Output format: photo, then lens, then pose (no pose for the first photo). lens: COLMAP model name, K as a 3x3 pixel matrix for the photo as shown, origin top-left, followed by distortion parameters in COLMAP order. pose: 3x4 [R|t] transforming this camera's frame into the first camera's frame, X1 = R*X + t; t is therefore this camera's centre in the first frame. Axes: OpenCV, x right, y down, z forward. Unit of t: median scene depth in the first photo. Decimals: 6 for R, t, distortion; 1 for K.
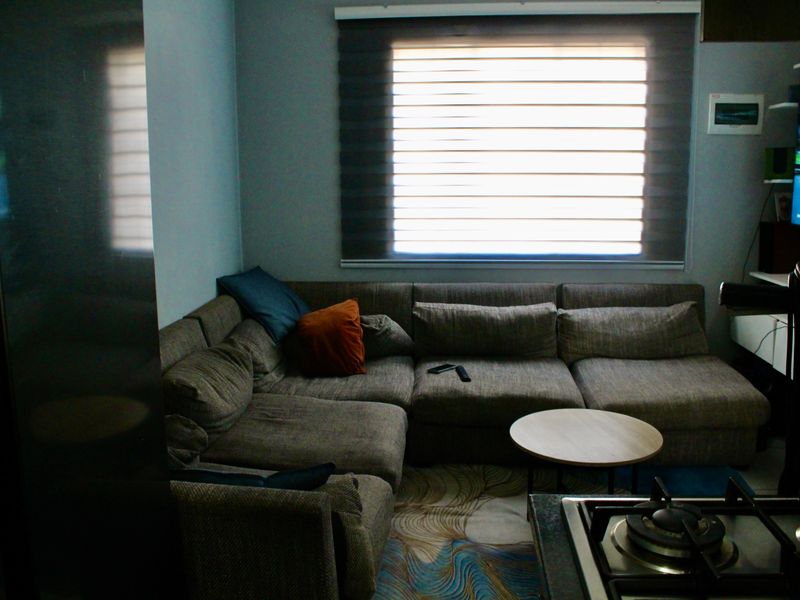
lens RADIAL K [[757.6, 0, 400.0], [0, 757.6, 300.0], [0, 0, 1]] dist [-0.147697, 0.149397]
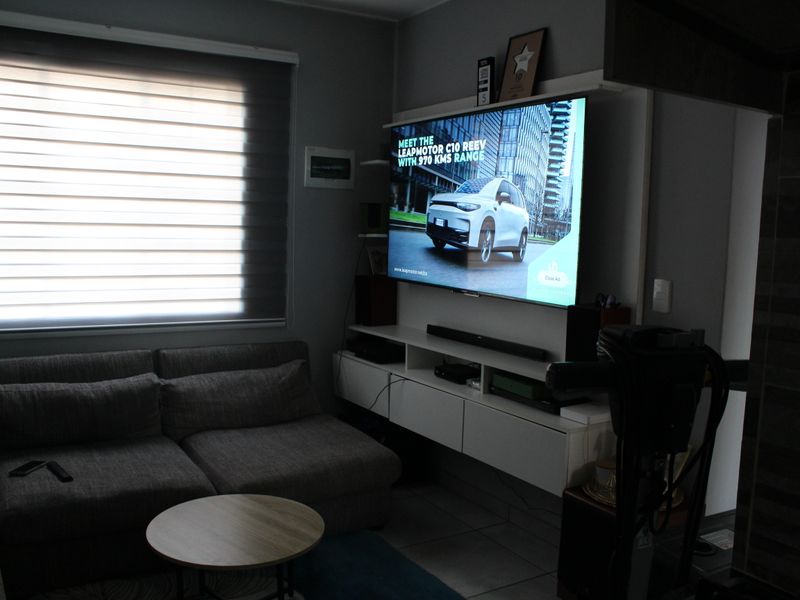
lens RADIAL K [[757.6, 0, 400.0], [0, 757.6, 300.0], [0, 0, 1]] dist [-0.147697, 0.149397]
pose [[0.807381, -0.027634, 0.589383, -0.074042], [0.066998, 0.996736, -0.045045, -0.022380], [-0.586214, 0.075856, 0.806597, 0.135722]]
